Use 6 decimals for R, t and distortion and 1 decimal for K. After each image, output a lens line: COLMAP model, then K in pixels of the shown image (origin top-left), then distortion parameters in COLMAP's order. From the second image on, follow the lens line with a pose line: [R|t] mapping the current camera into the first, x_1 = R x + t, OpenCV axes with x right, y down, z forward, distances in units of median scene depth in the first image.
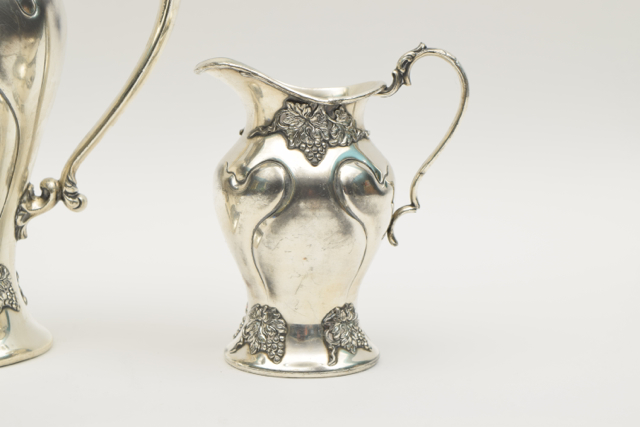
lens RADIAL K [[1453.1, 0, 320.0], [0, 1453.1, 213.5], [0, 0, 1]] dist [0.078090, -0.098394]
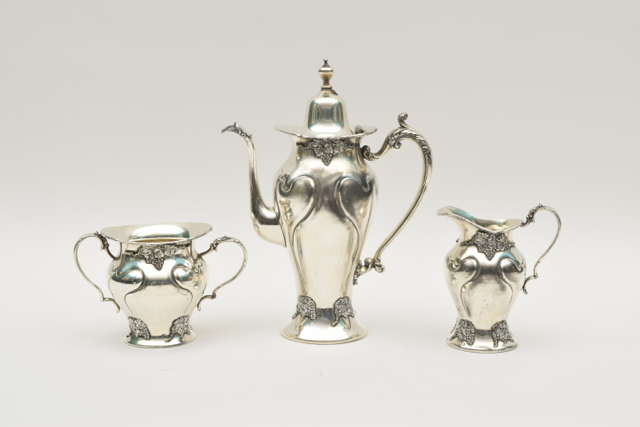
lens RADIAL K [[1453.1, 0, 320.0], [0, 1453.1, 213.5], [0, 0, 1]] dist [0.078090, -0.098394]
pose [[0.991913, 0.026463, -0.124128, 0.013190], [-0.023805, 0.999456, 0.022845, -0.146865], [0.124665, -0.019705, 0.992003, -1.252737]]
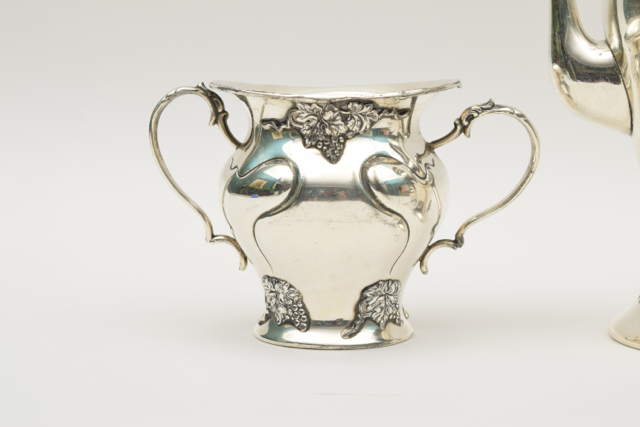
lens RADIAL K [[1453.1, 0, 320.0], [0, 1453.1, 213.5], [0, 0, 1]] dist [0.078090, -0.098394]
pose [[0.957668, 0.049797, -0.283537, -0.242620], [-0.061043, 0.997655, -0.030961, 0.058064], [0.281330, 0.046959, 0.958461, 0.010776]]
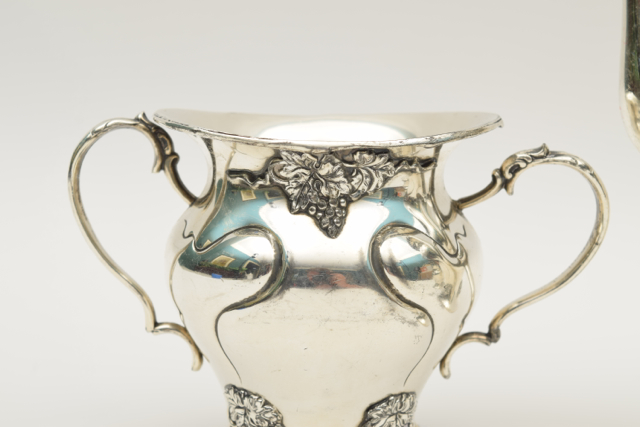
lens RADIAL K [[1453.1, 0, 320.0], [0, 1453.1, 213.5], [0, 0, 1]] dist [0.078090, -0.098394]
pose [[0.972299, 0.065239, -0.224453, -0.359381], [-0.069860, 0.997476, -0.012701, -0.005827], [0.223058, 0.028029, 0.974402, 0.263889]]
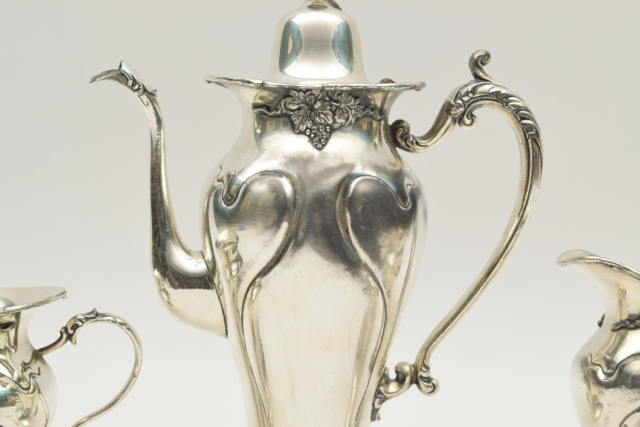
lens RADIAL K [[1453.1, 0, 320.0], [0, 1453.1, 213.5], [0, 0, 1]] dist [0.078090, -0.098394]
pose [[0.995186, 0.020044, -0.095929, -0.156021], [-0.030277, 0.993858, -0.106436, -0.018375], [0.093207, 0.108828, 0.989681, -0.039008]]
